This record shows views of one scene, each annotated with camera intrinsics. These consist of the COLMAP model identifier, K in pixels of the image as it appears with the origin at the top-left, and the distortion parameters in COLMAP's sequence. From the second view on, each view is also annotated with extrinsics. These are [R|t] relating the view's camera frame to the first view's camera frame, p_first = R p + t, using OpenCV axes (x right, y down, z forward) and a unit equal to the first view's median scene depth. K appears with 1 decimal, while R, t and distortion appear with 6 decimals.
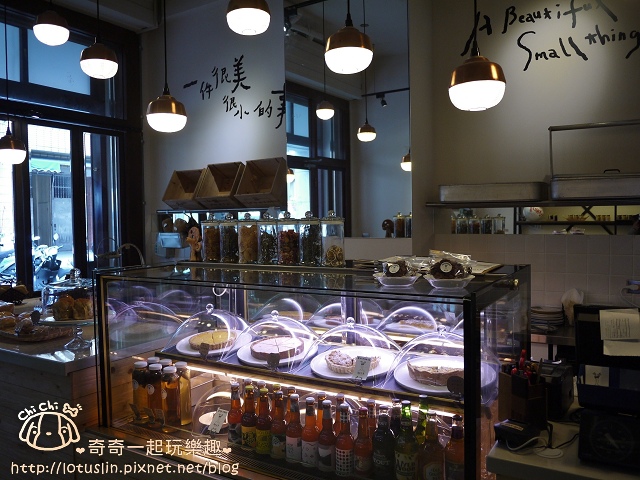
lens RADIAL K [[531.1, 0, 320.0], [0, 531.1, 240.0], [0, 0, 1]] dist [-0.007874, 0.003434]
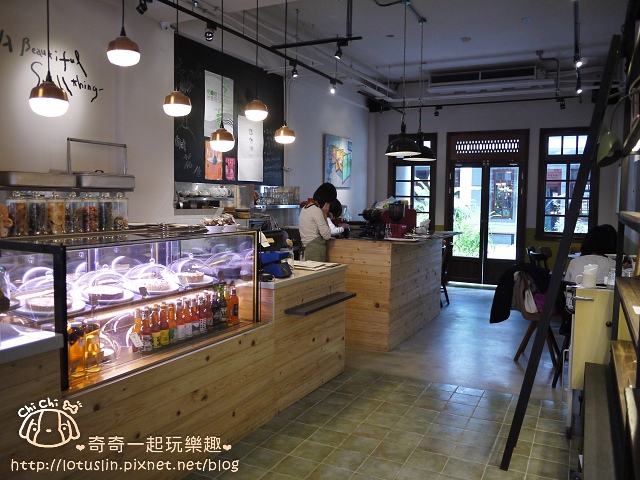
lens RADIAL K [[531.1, 0, 320.0], [0, 531.1, 240.0], [0, 0, 1]] dist [-0.007874, 0.003434]
pose [[-0.052087, -0.064909, 0.996531, -1.077433], [0.043324, 0.996799, 0.067191, -0.000154], [-0.997702, 0.046673, -0.049109, 0.390553]]
